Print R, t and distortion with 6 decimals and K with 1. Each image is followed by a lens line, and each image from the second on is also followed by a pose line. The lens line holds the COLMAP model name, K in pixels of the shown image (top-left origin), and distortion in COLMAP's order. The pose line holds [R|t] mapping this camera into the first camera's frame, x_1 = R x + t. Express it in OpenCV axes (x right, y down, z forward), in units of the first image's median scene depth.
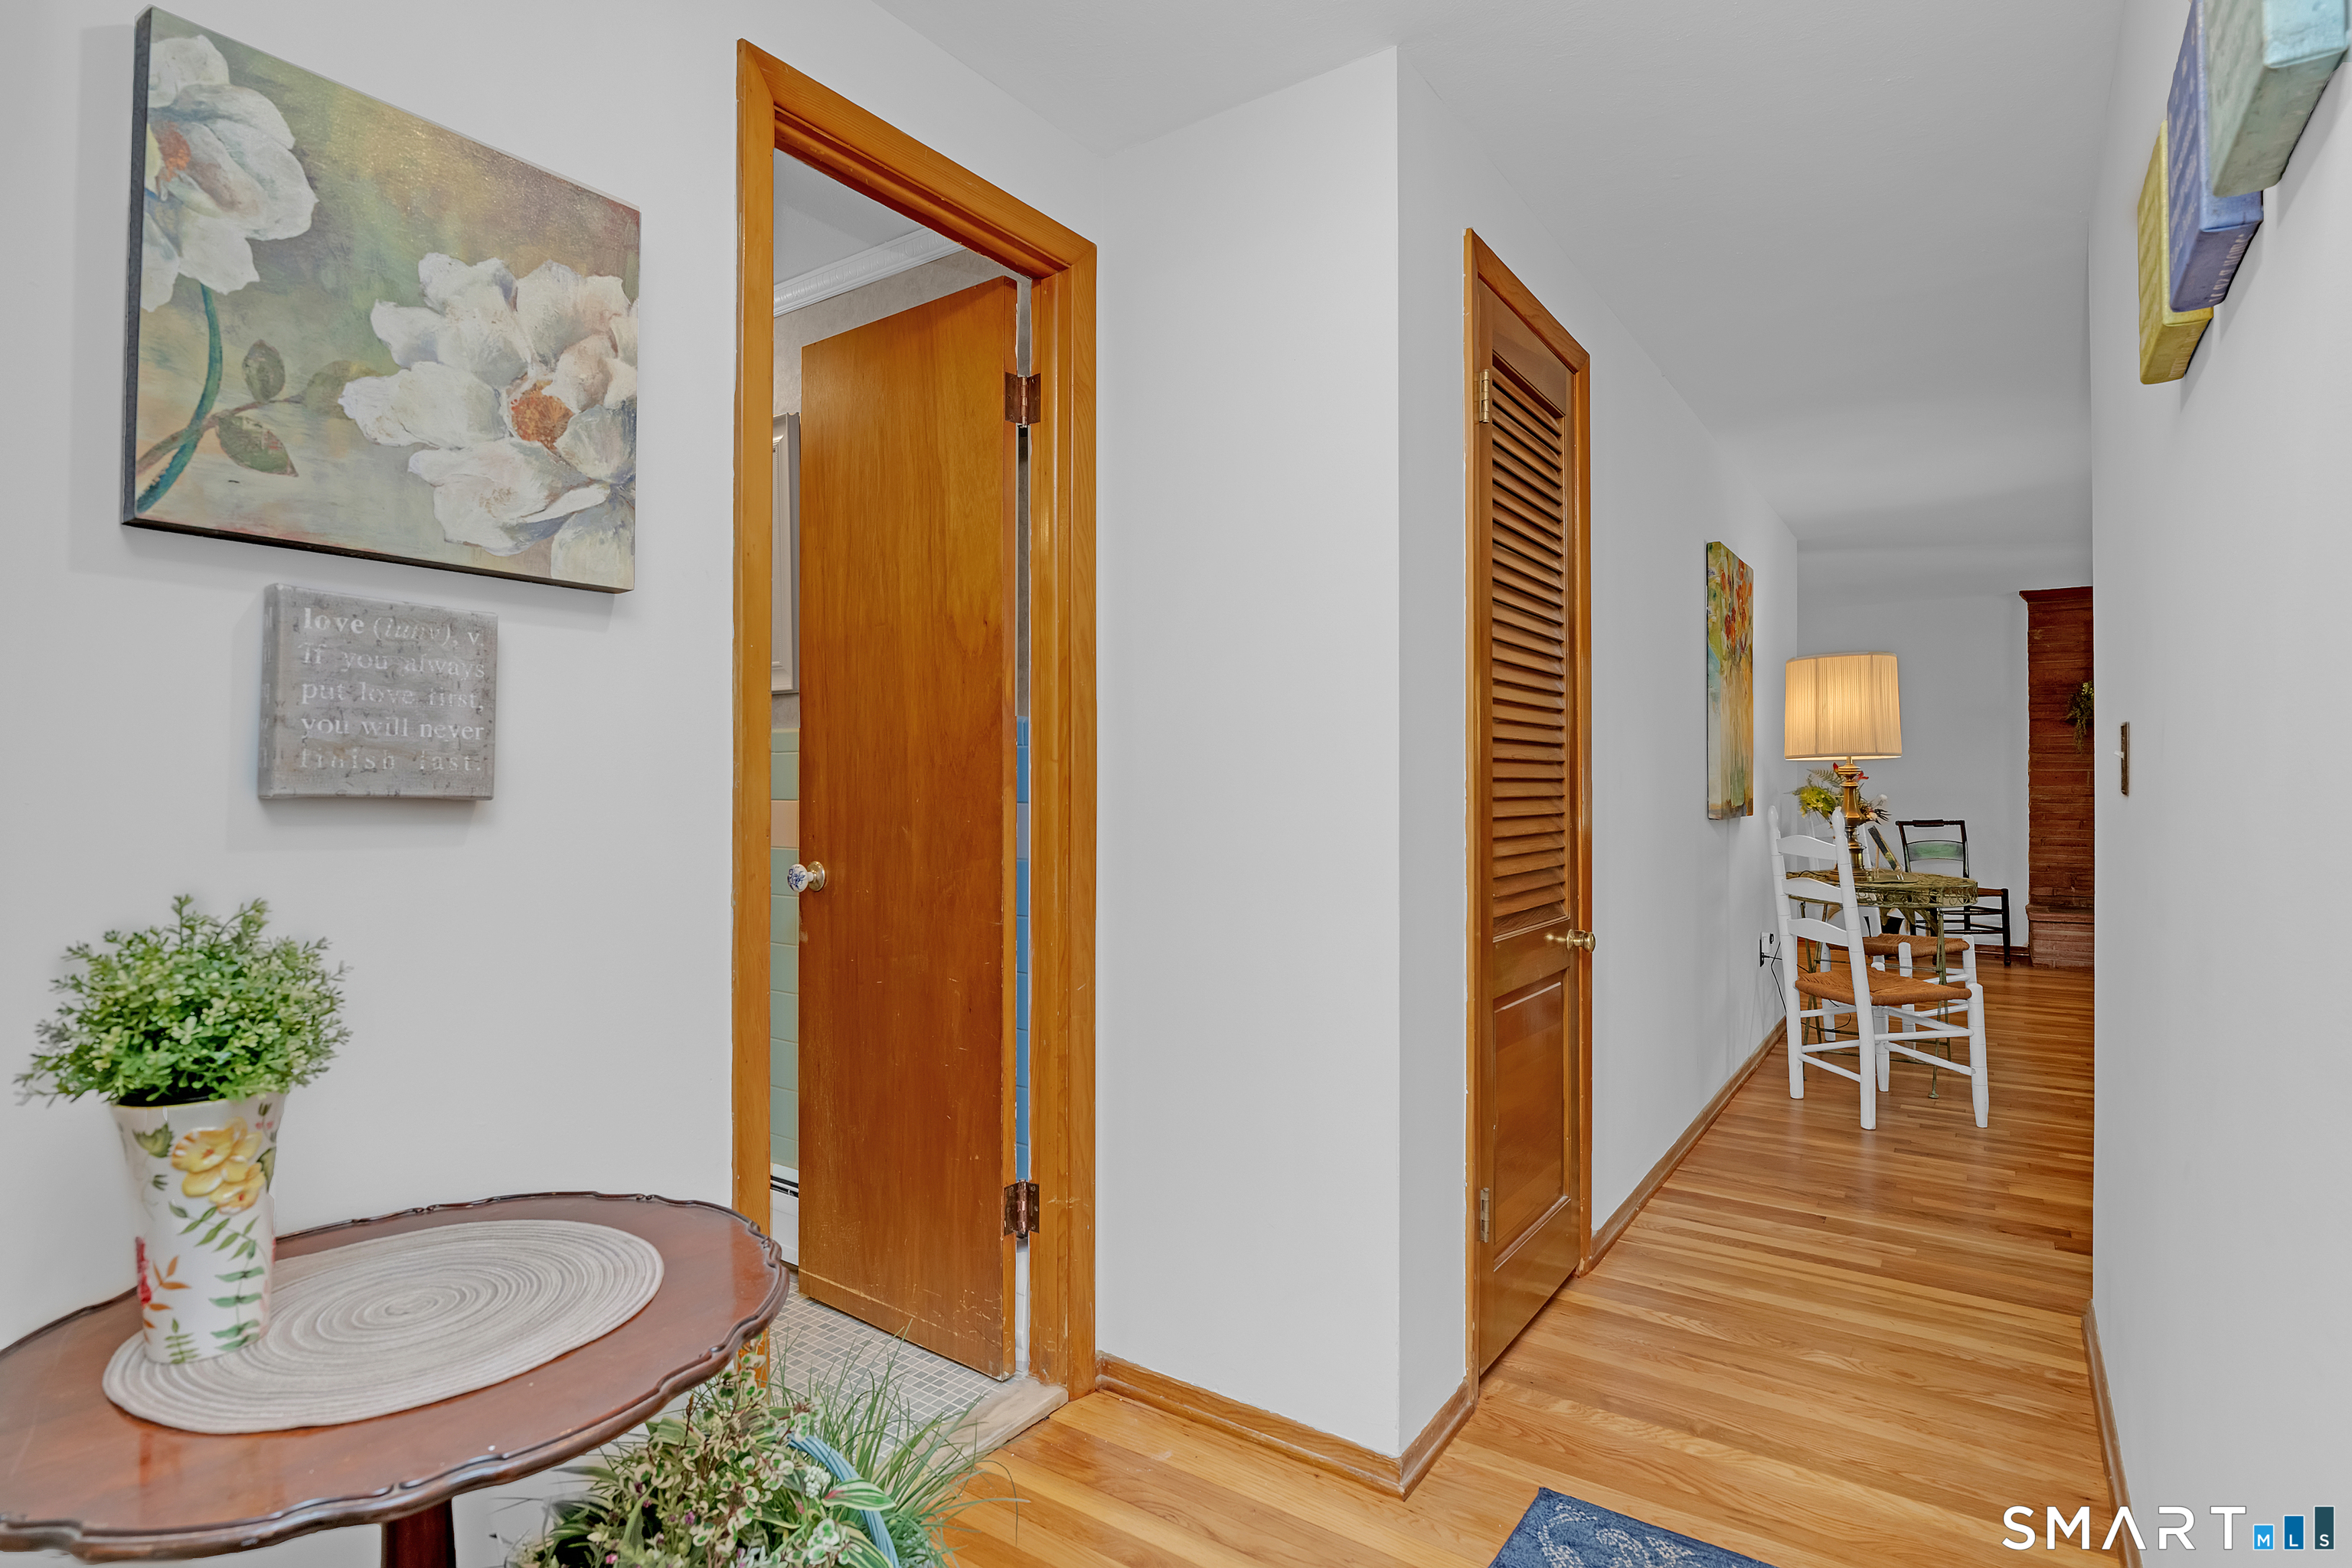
lens RADIAL K [[1173.4, 0, 1198.0], [0, 1173.4, 770.0], [0, 0, 1]] dist [-0.006072, -0.001934]
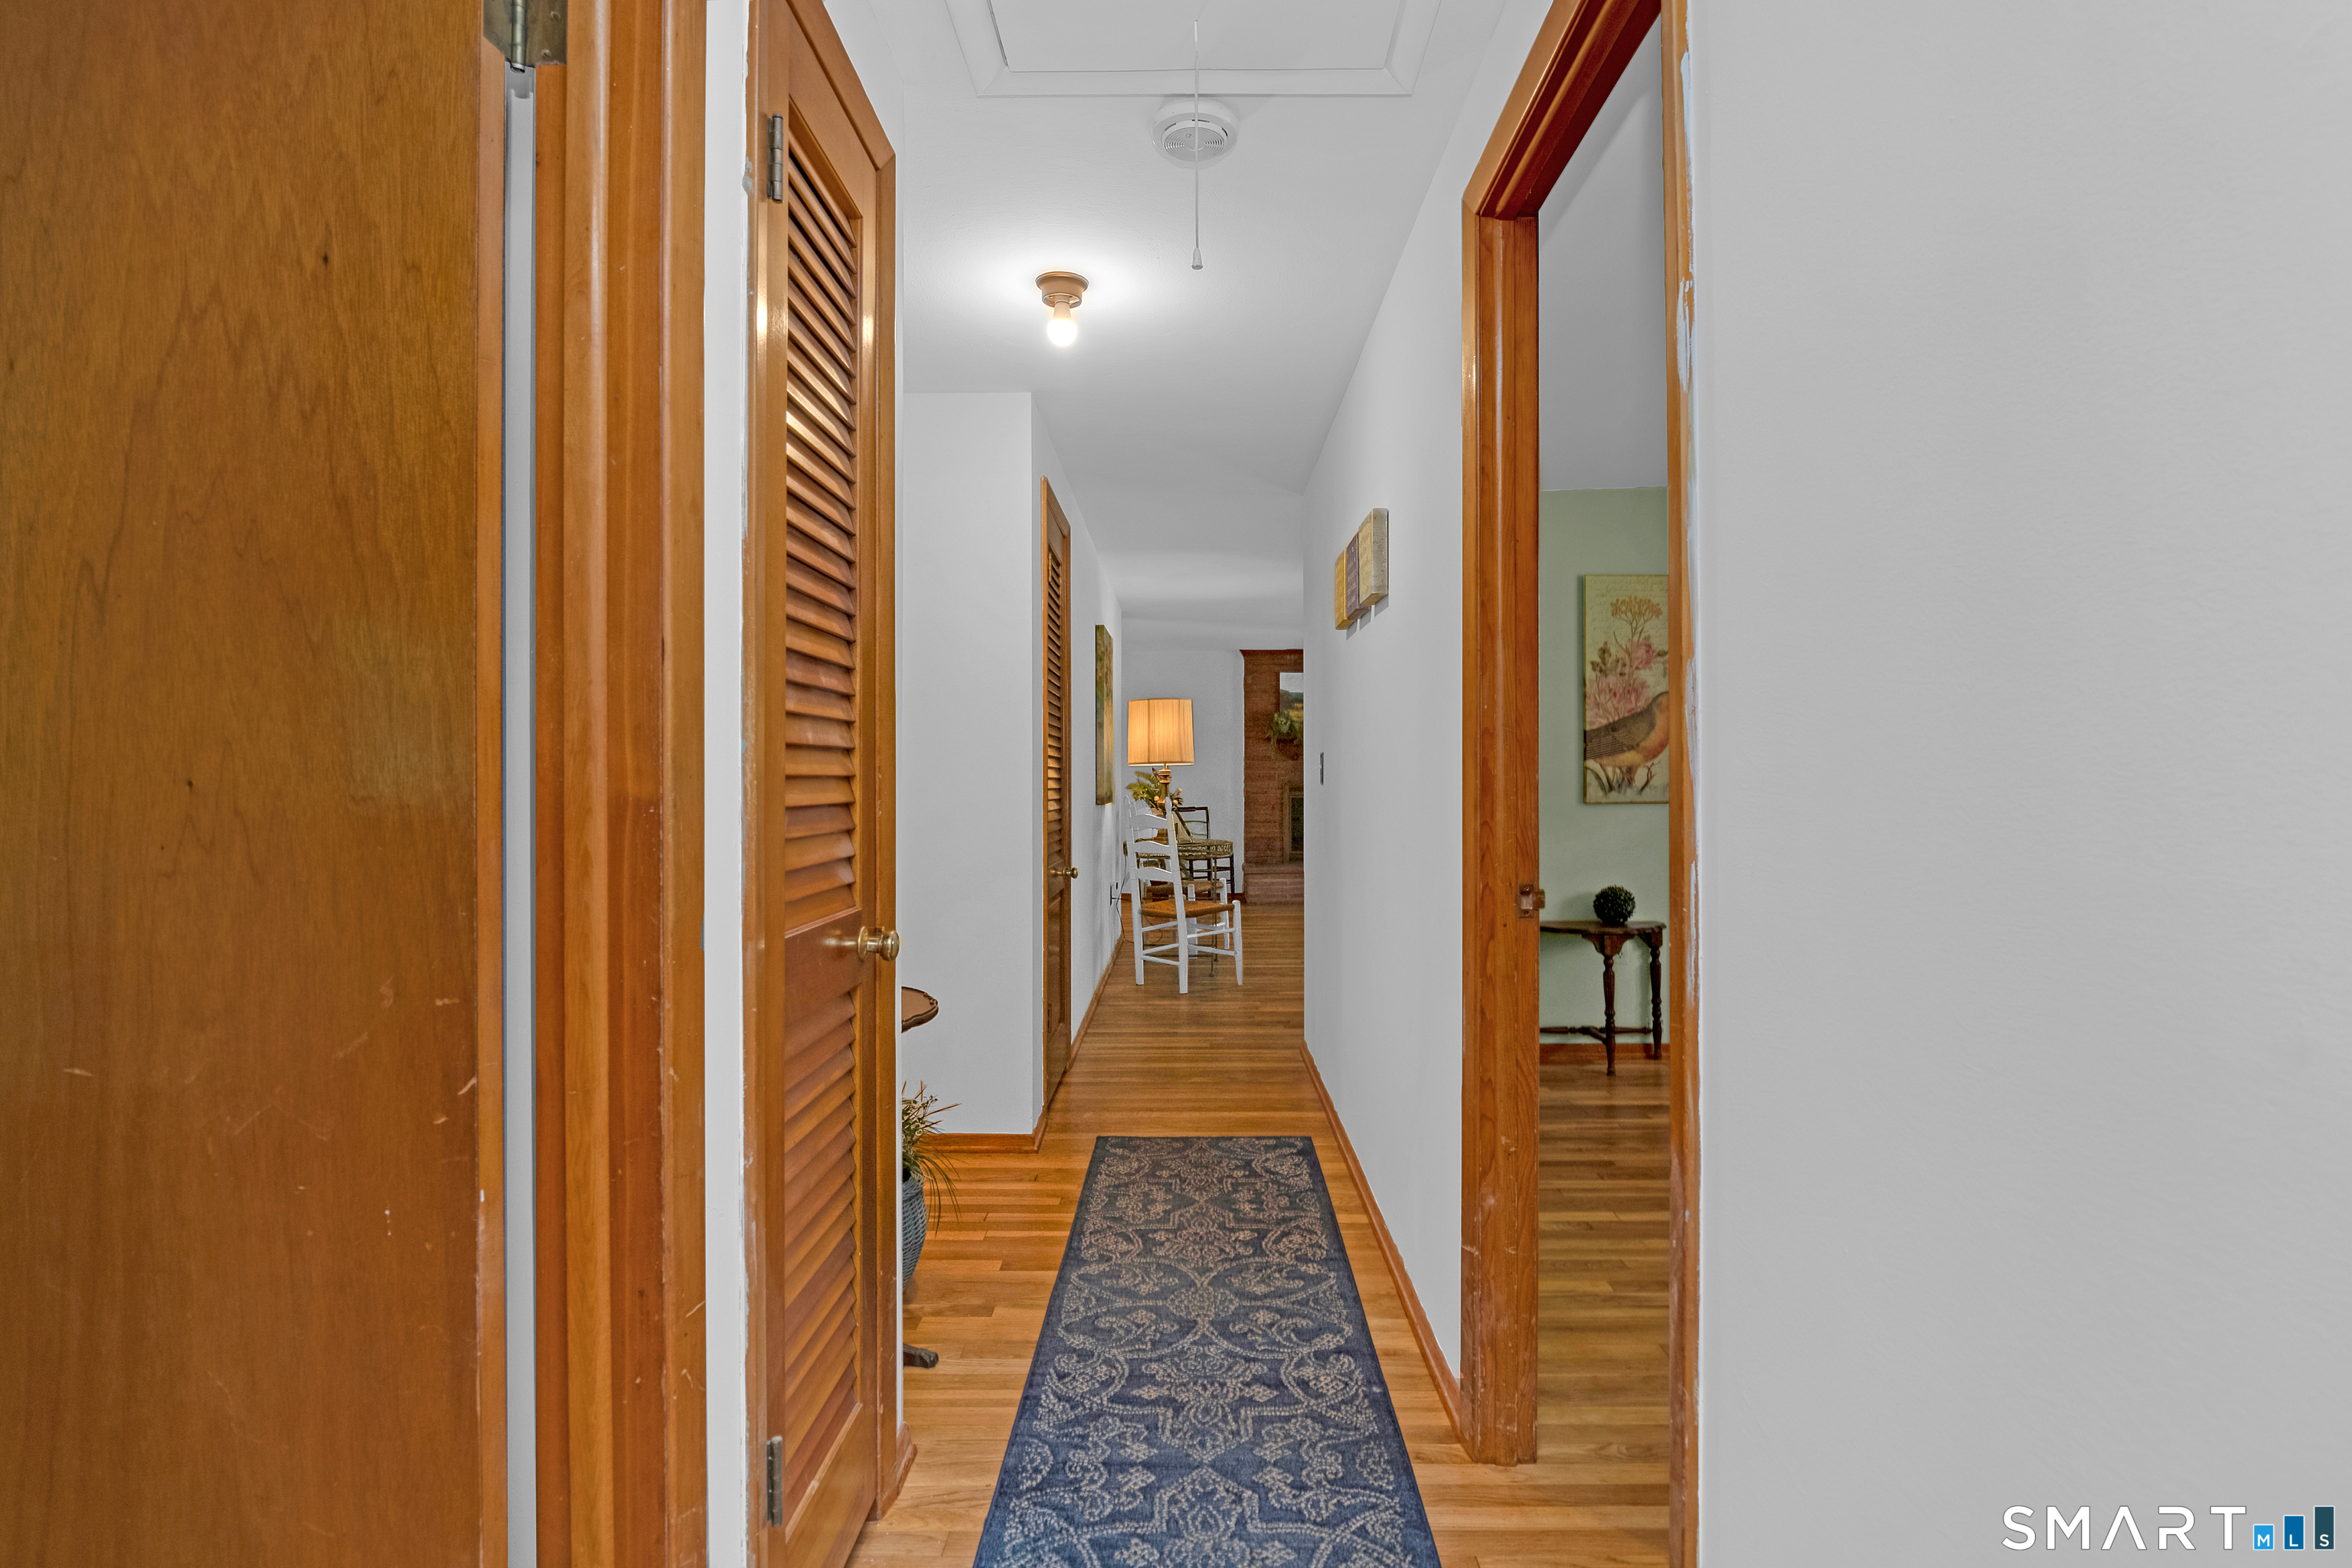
lens RADIAL K [[1173.4, 0, 1198.0], [0, 1173.4, 770.0], [0, 0, 1]] dist [-0.006072, -0.001934]
pose [[0.824099, 0.006124, 0.566413, -0.309563], [-0.008001, 0.999968, 0.000829, -0.005828], [-0.566389, -0.005215, 0.824121, -0.326822]]
